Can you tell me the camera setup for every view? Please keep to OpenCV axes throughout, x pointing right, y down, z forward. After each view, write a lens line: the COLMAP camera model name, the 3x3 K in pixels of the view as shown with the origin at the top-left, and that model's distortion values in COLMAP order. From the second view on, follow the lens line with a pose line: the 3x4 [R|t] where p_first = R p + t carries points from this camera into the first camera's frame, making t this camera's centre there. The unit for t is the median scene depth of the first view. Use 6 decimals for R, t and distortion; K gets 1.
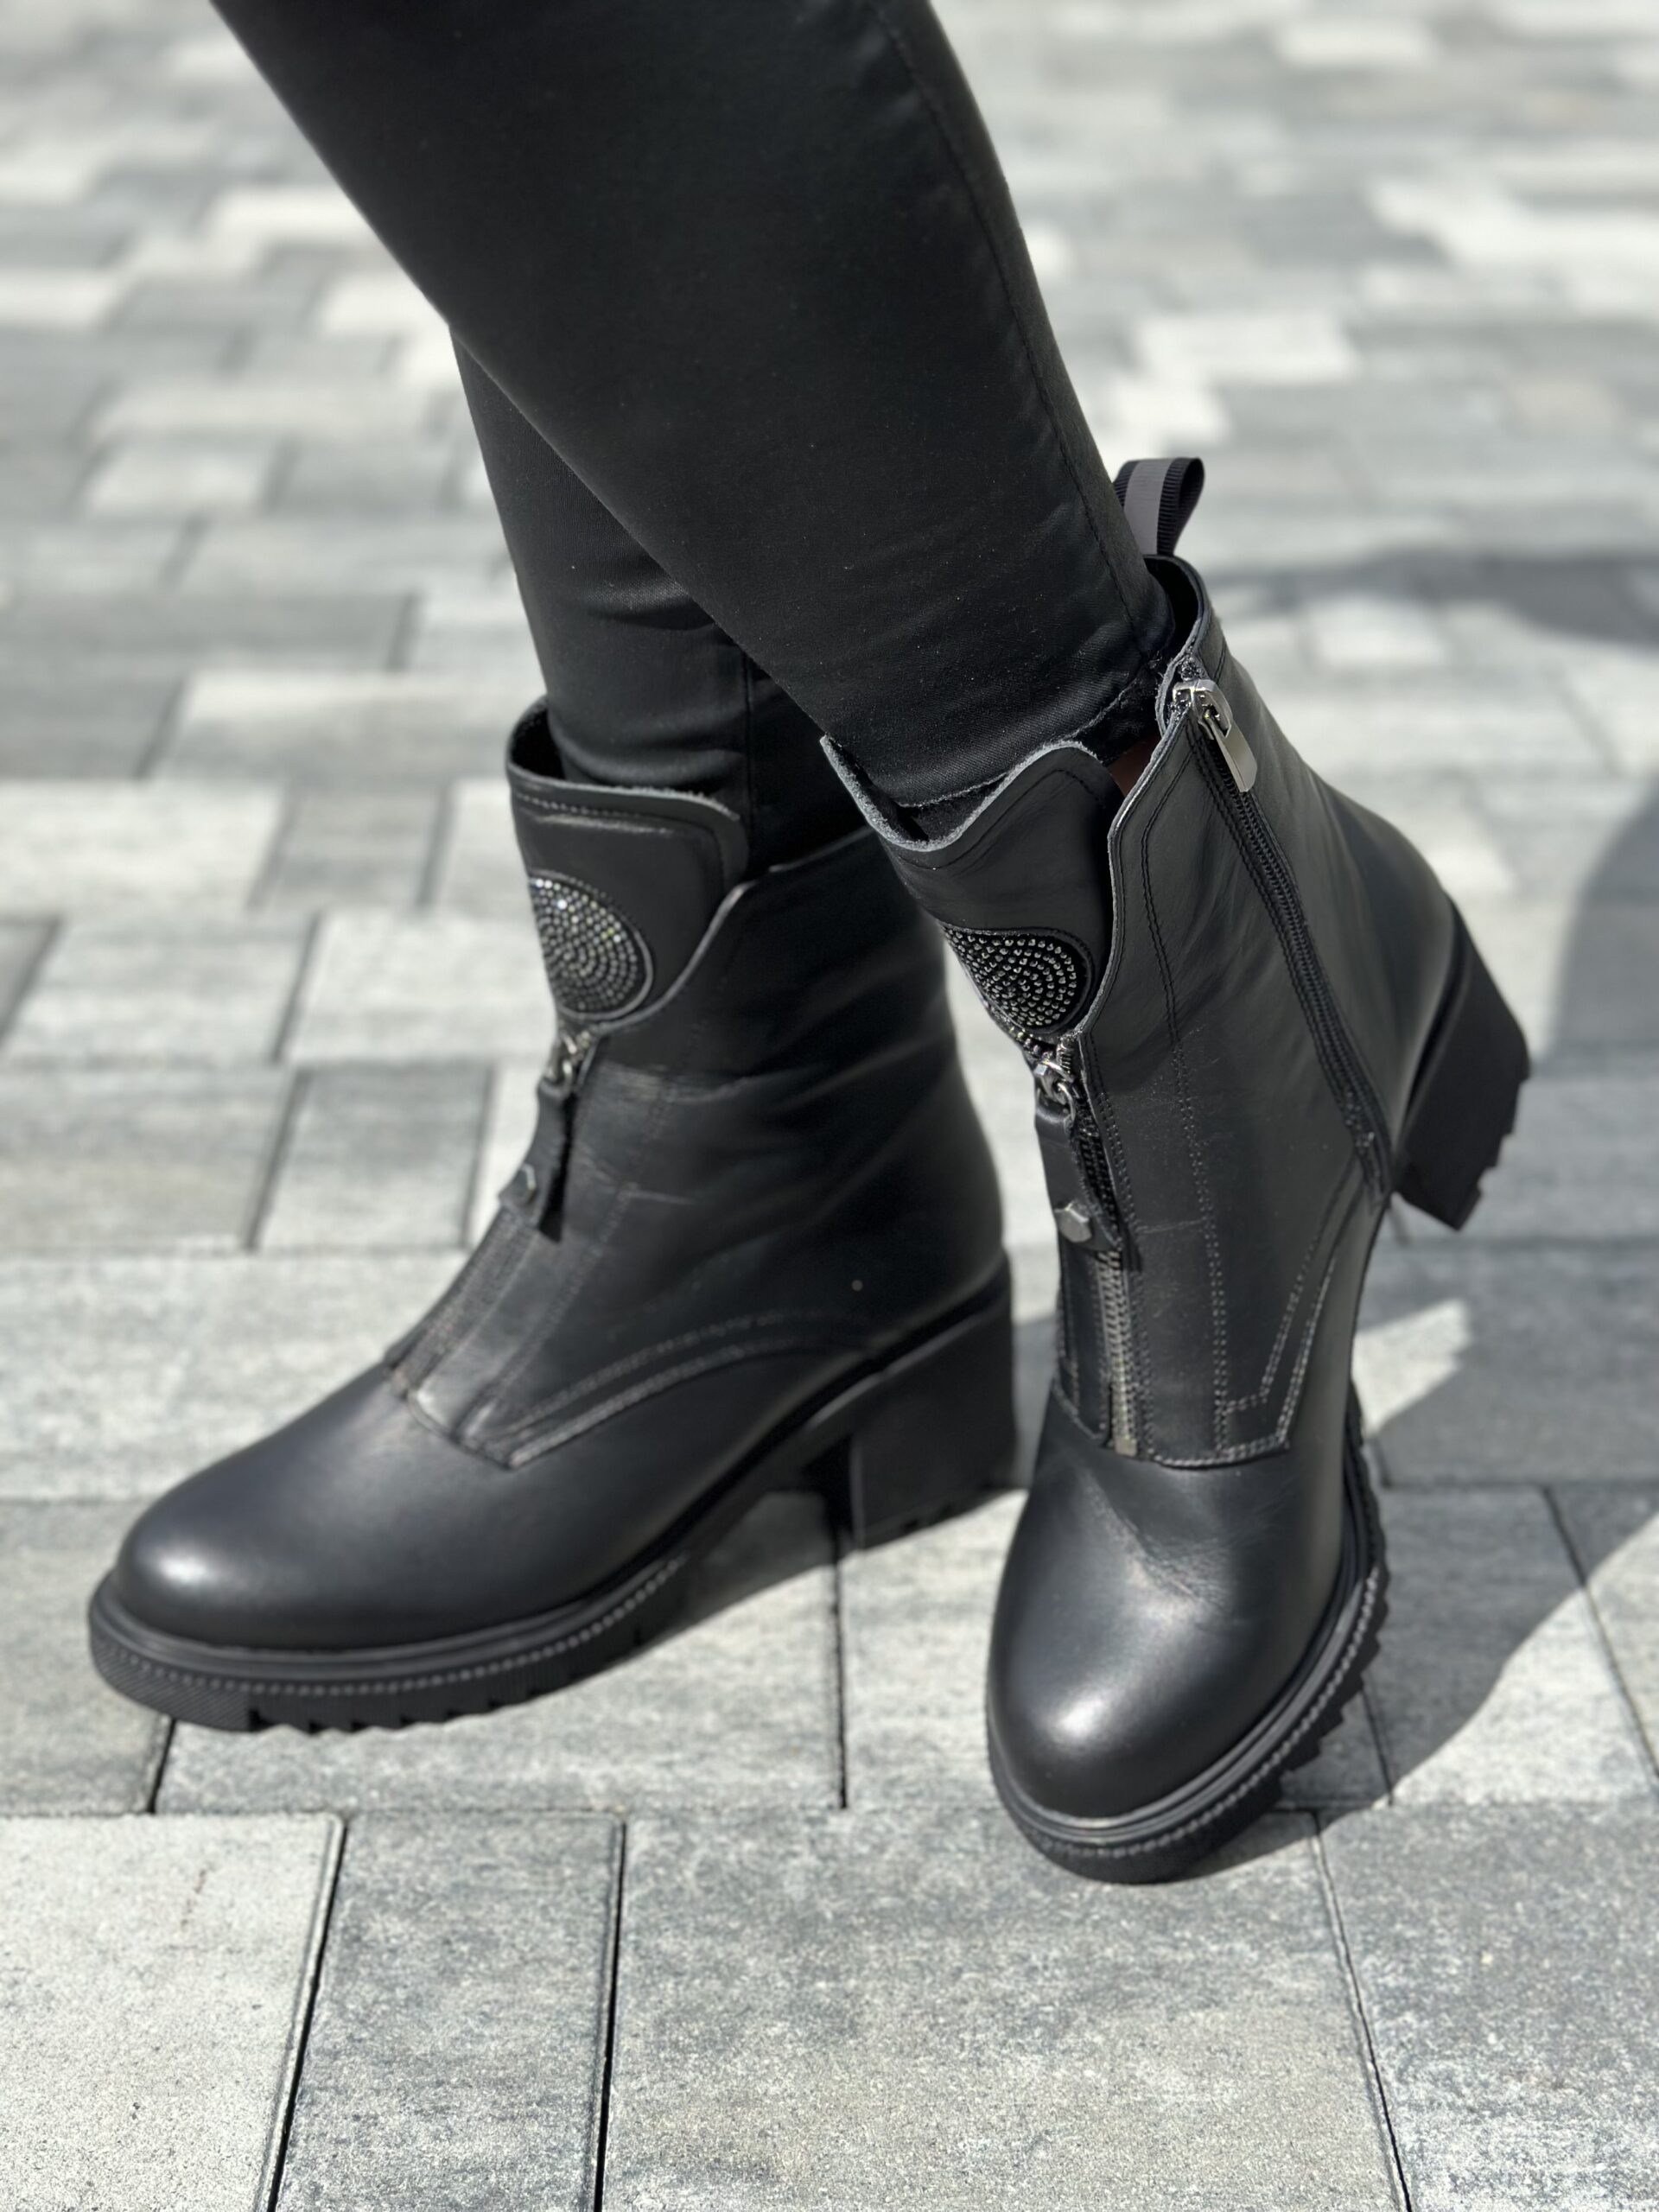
lens RADIAL K [[3120.9, 0, 818.7], [0, 3120.9, 1111.7], [0, 0, 1]] dist [0.214479, -0.540916]
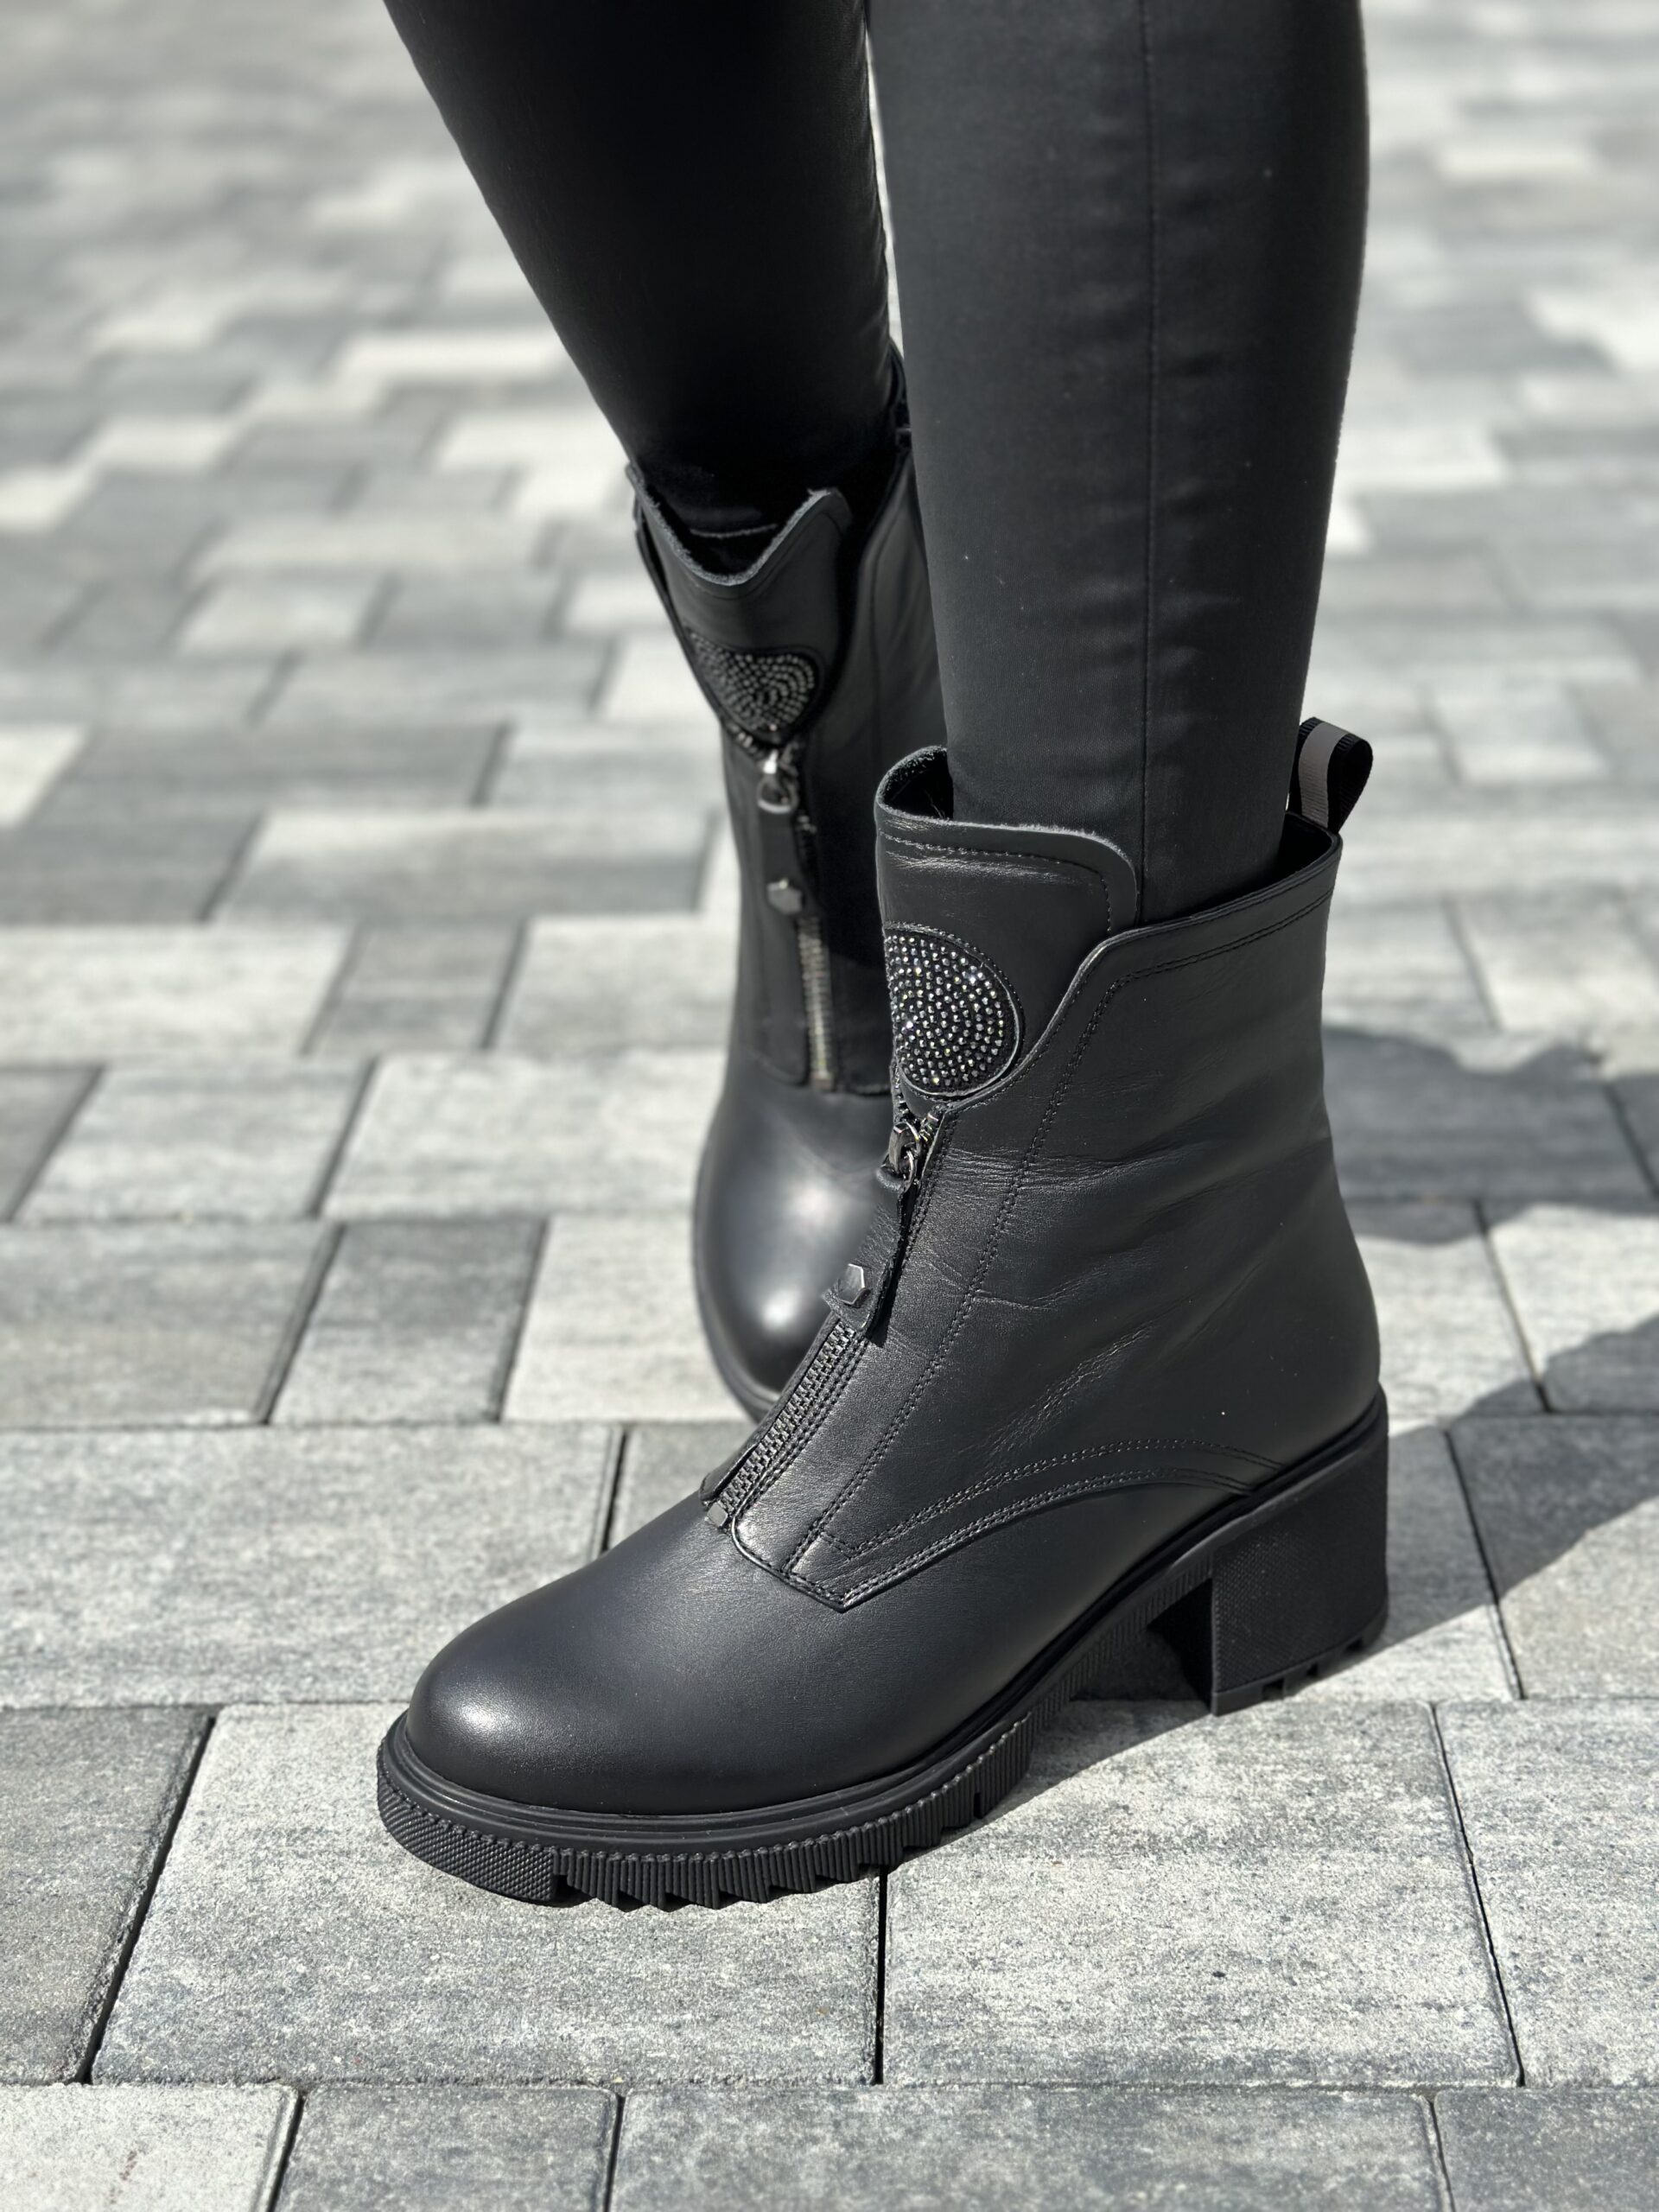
lens RADIAL K [[3109.4, 0, 814.9], [0, 3109.4, 1140.9], [0, 0, 1]] dist [0.222745, -0.568782]
pose [[0.998068, -0.009517, -0.061390, 0.047963], [0.007134, 0.999217, -0.038916, -0.001785], [0.061712, 0.038403, 0.997355, 0.135703]]
